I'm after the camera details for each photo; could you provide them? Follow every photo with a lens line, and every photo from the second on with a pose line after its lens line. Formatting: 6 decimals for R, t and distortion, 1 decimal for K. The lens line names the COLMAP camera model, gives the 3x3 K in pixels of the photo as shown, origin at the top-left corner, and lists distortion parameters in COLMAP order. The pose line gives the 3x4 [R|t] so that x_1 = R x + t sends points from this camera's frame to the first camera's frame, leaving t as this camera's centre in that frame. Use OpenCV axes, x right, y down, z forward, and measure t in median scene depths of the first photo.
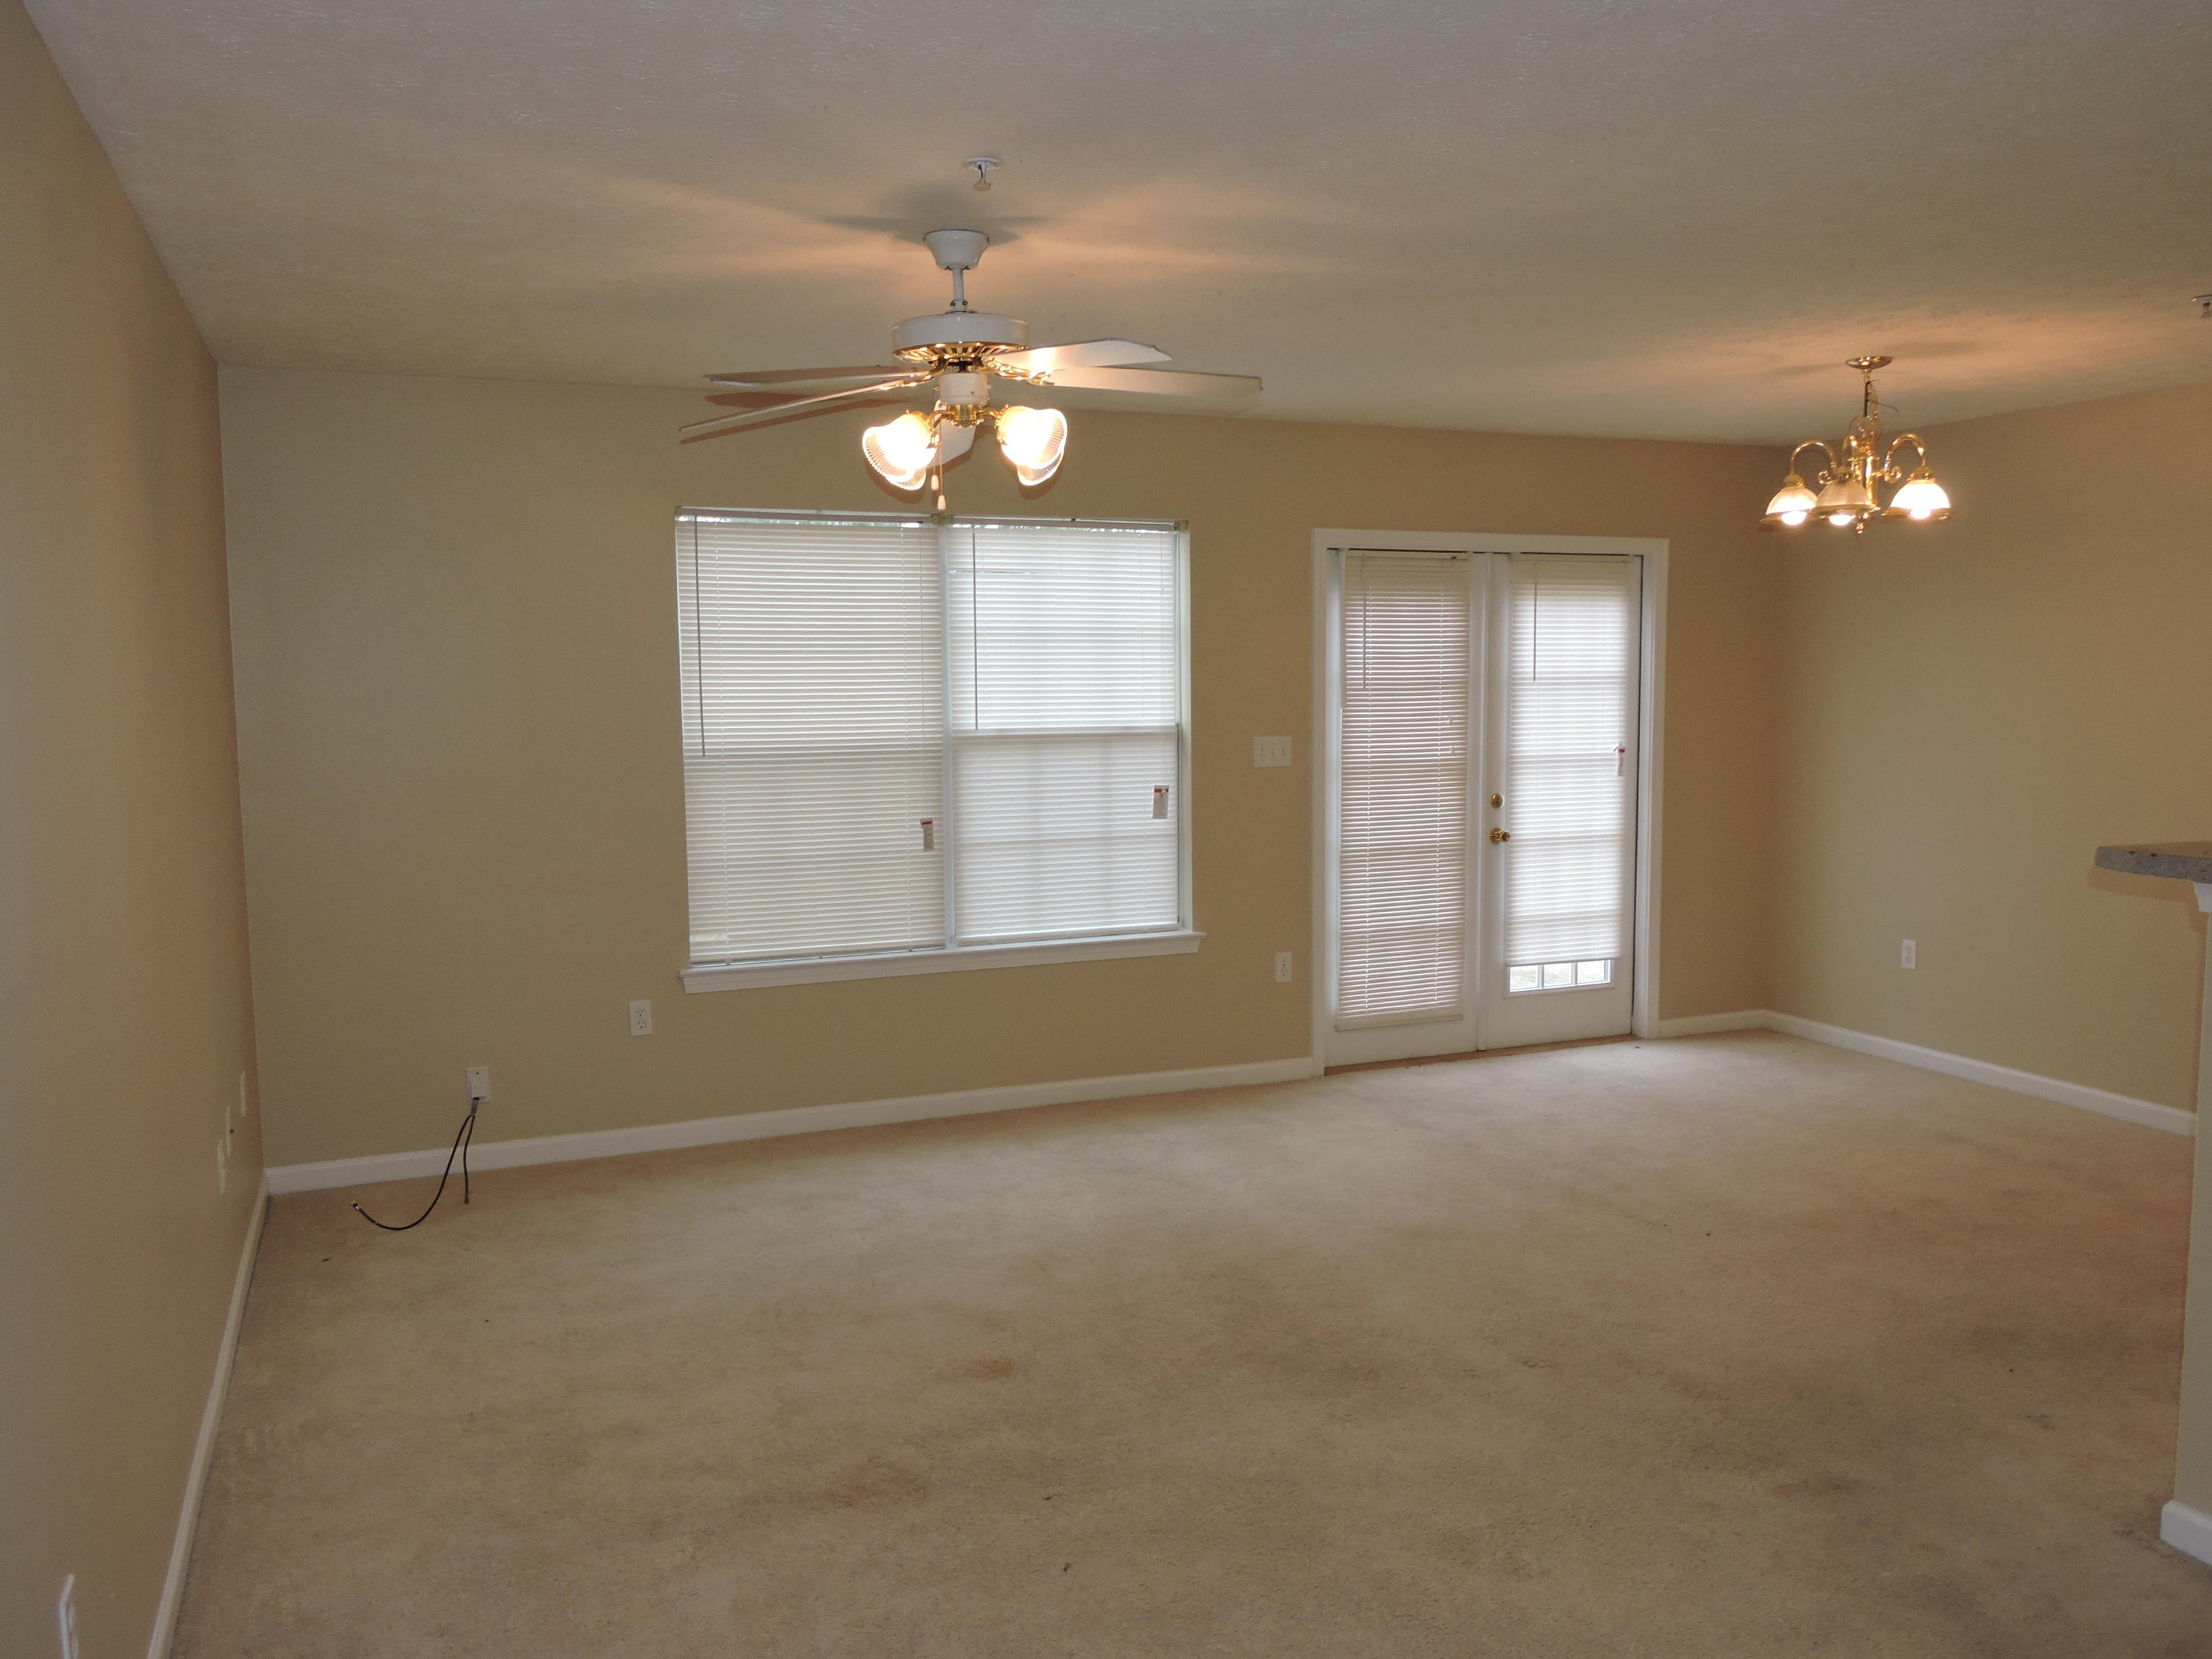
lens RADIAL K [[1750.5, 0, 1111.9], [0, 1750.5, 835.5], [0, 0, 1]] dist [0.001488, -0.007973]
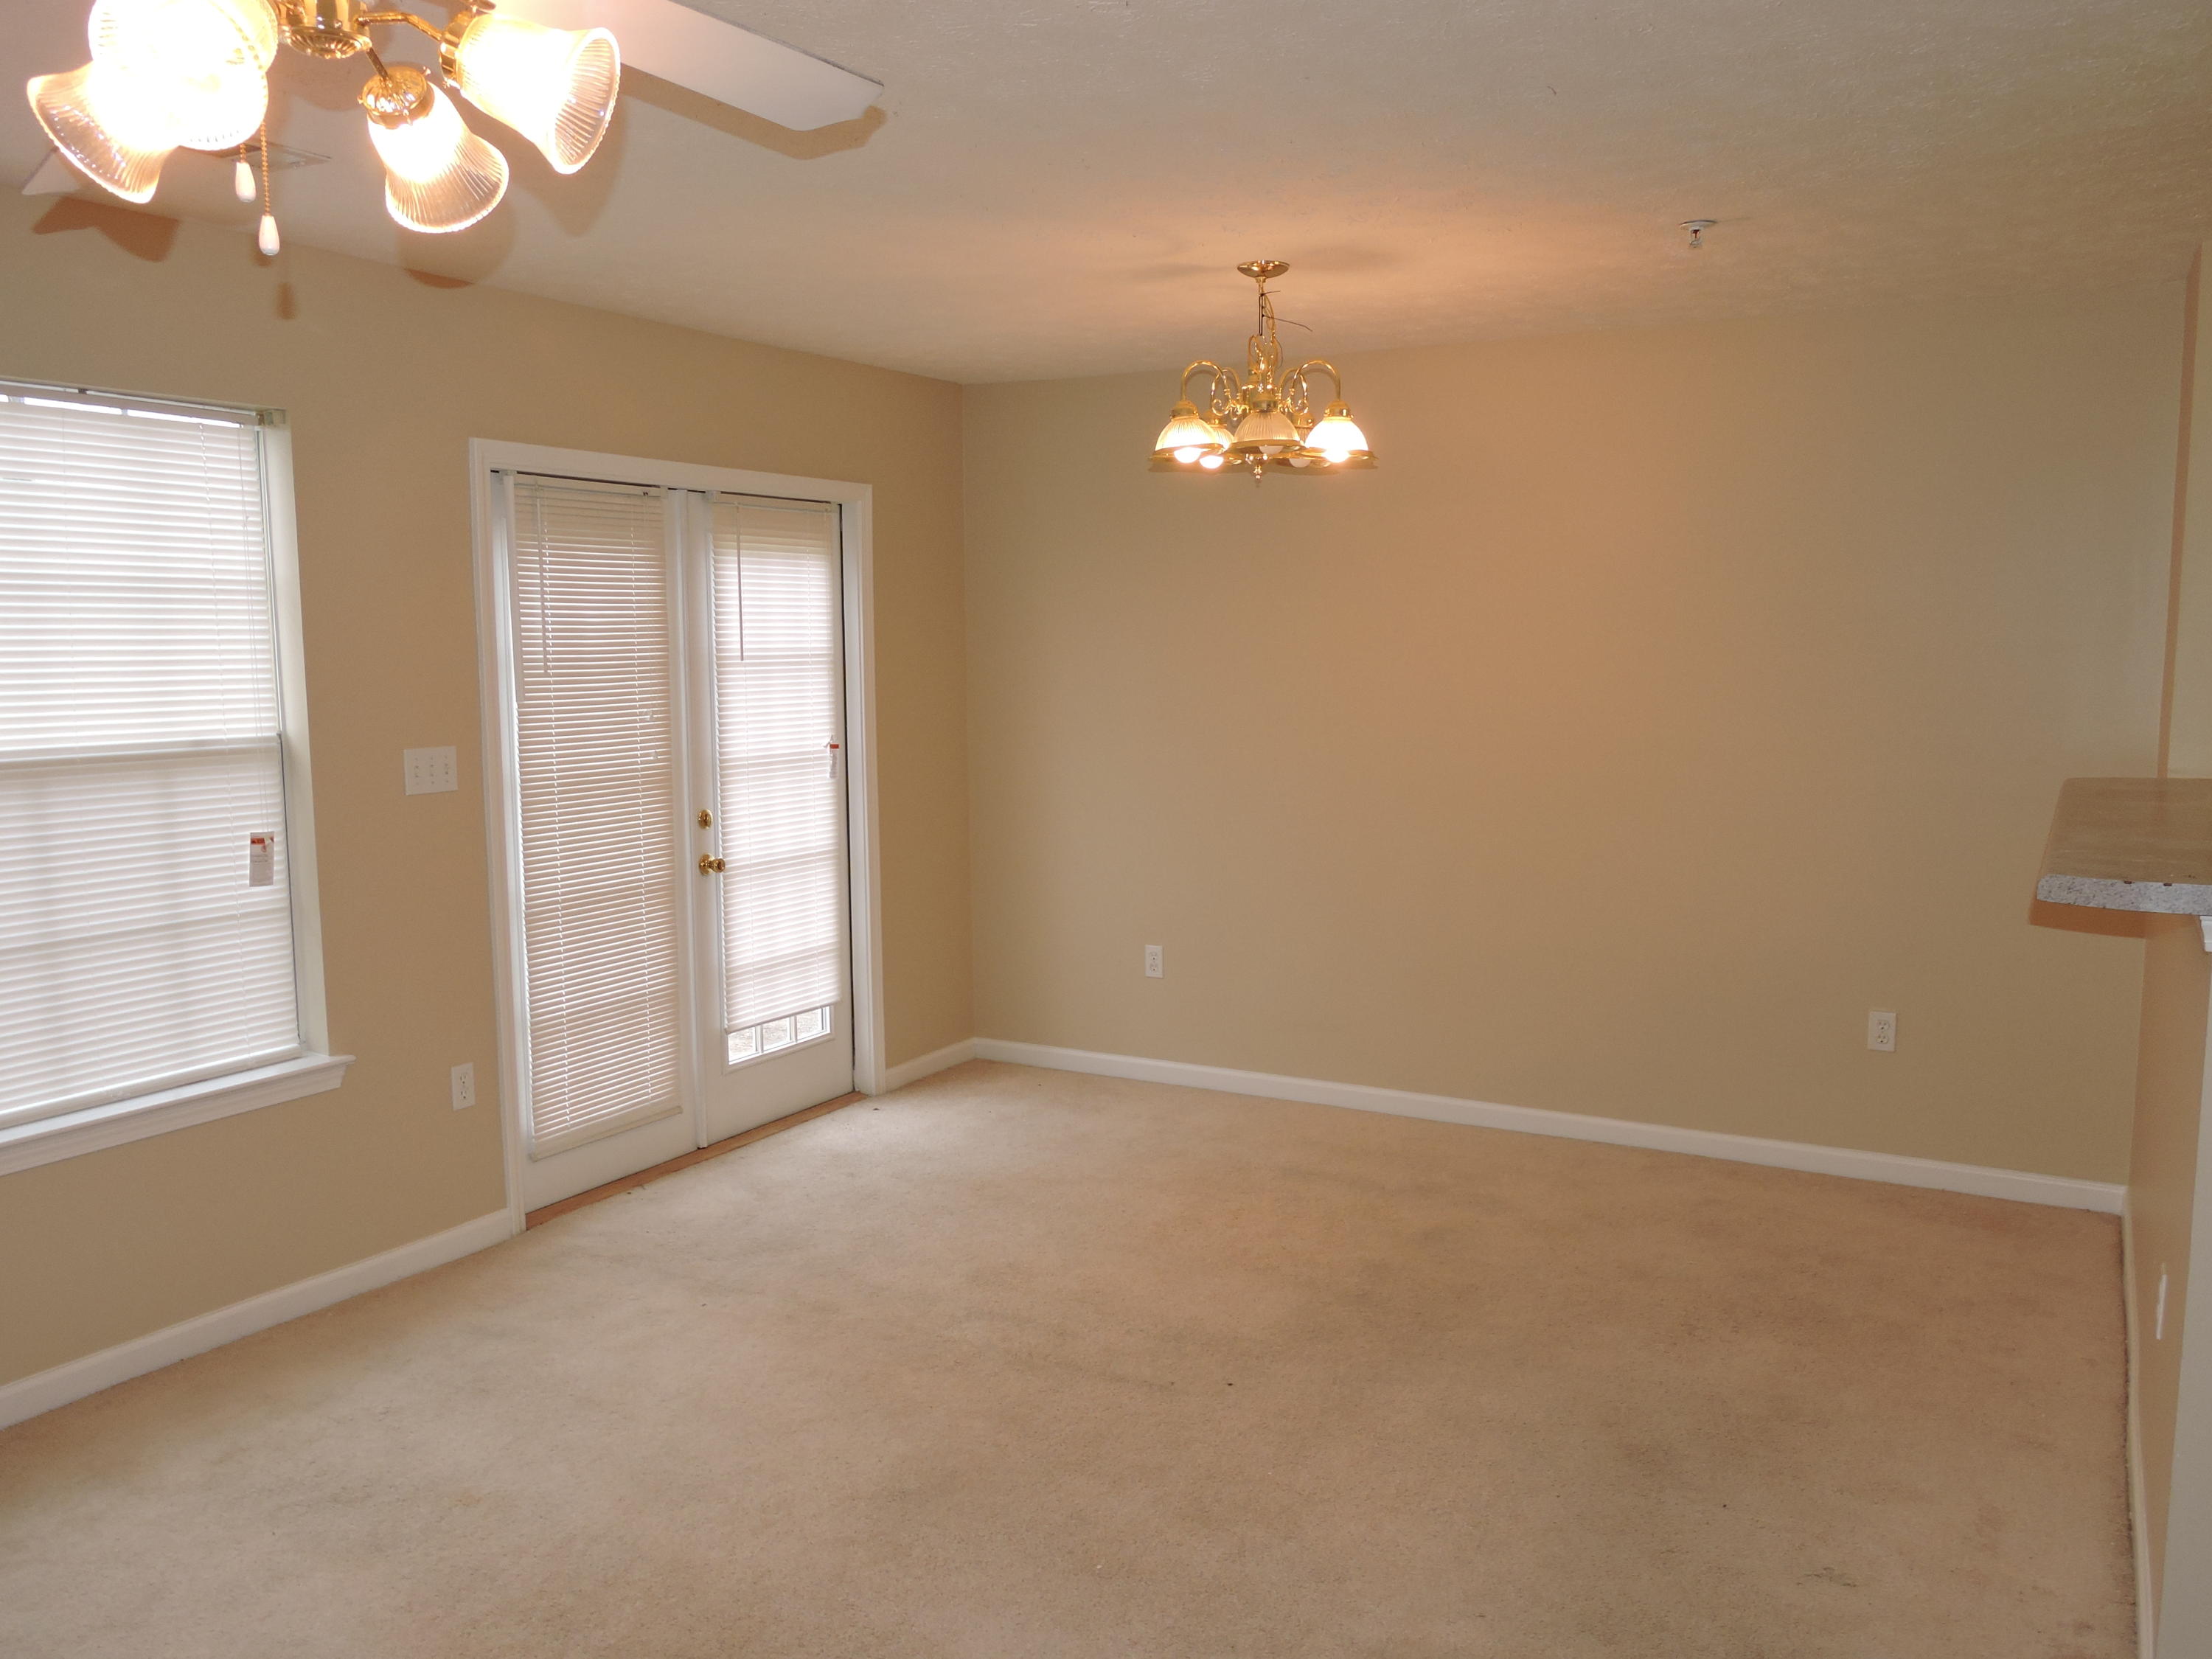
lens RADIAL K [[1750.5, 0, 1111.9], [0, 1750.5, 835.5], [0, 0, 1]] dist [0.001488, -0.007973]
pose [[0.790947, -0.068502, 0.608038, -0.110741], [0.060472, 0.997600, 0.033727, -0.029925], [-0.608889, 0.010094, 0.793191, 0.313956]]
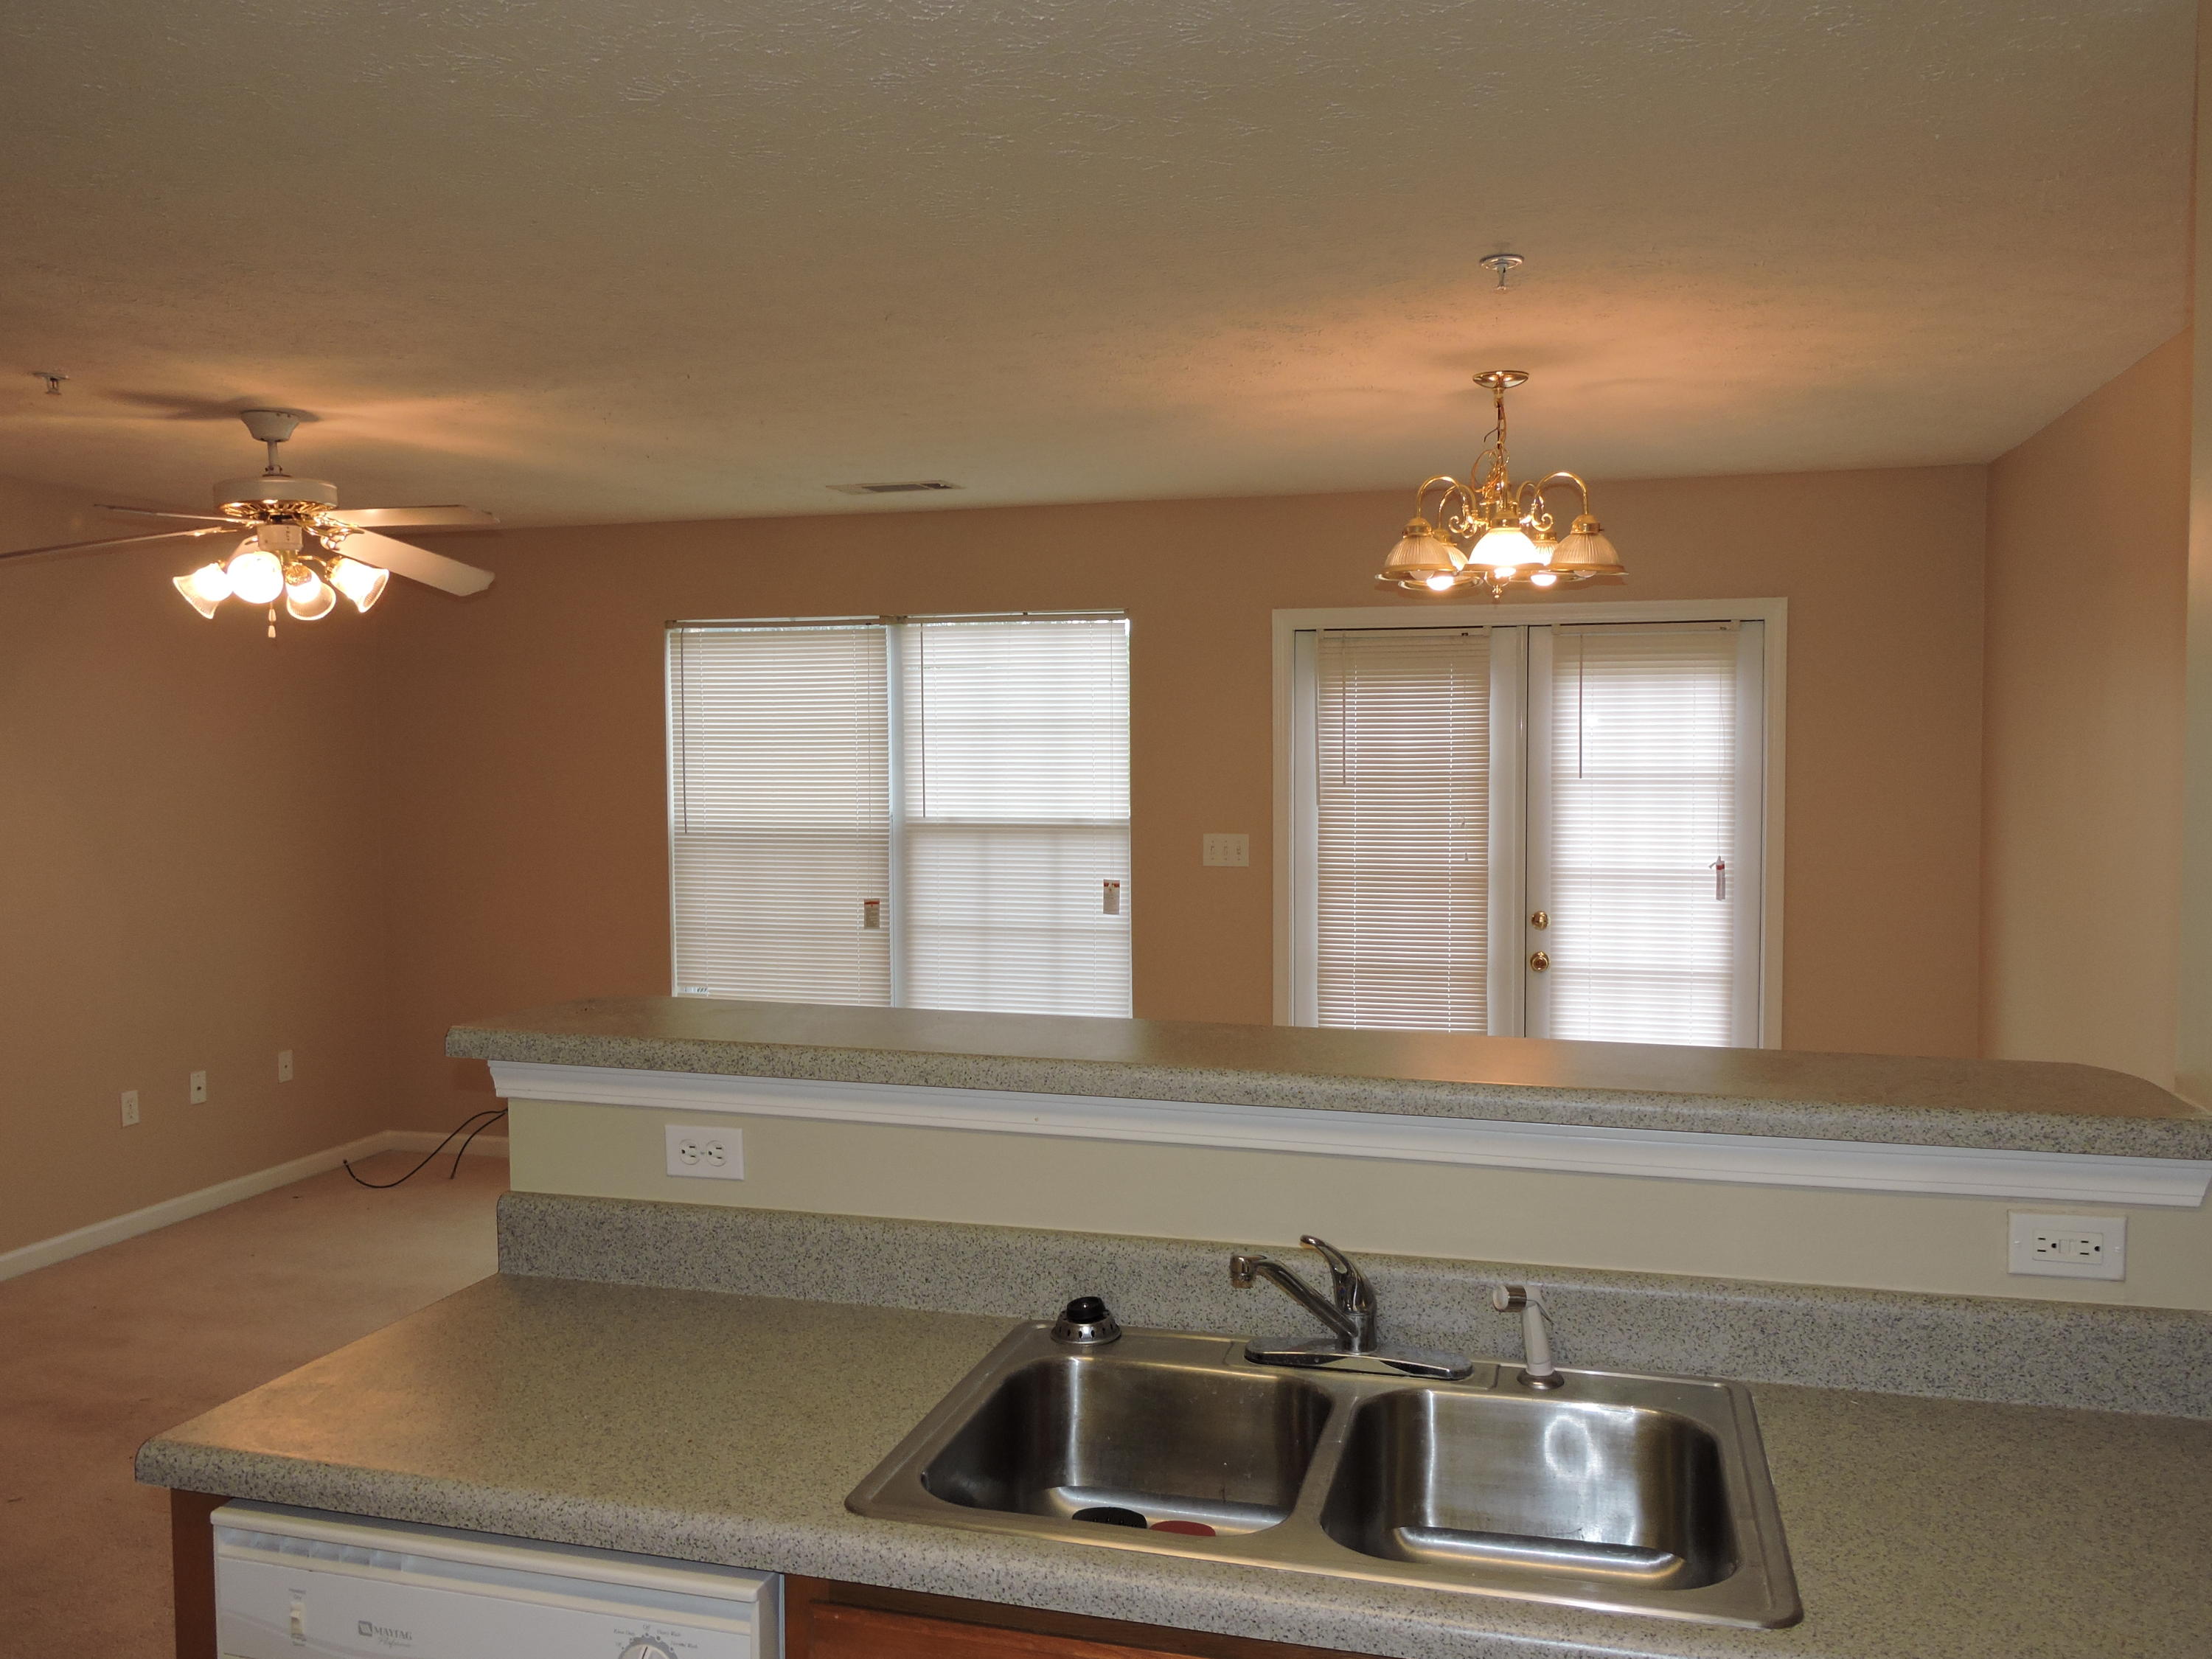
lens RADIAL K [[1750.5, 0, 1111.9], [0, 1750.5, 835.5], [0, 0, 1]] dist [0.001488, -0.007973]
pose [[0.783242, 0.032302, -0.620878, 0.625013], [-0.063981, 0.997535, -0.028813, -0.024894], [0.618417, 0.062292, 0.783378, 0.233092]]
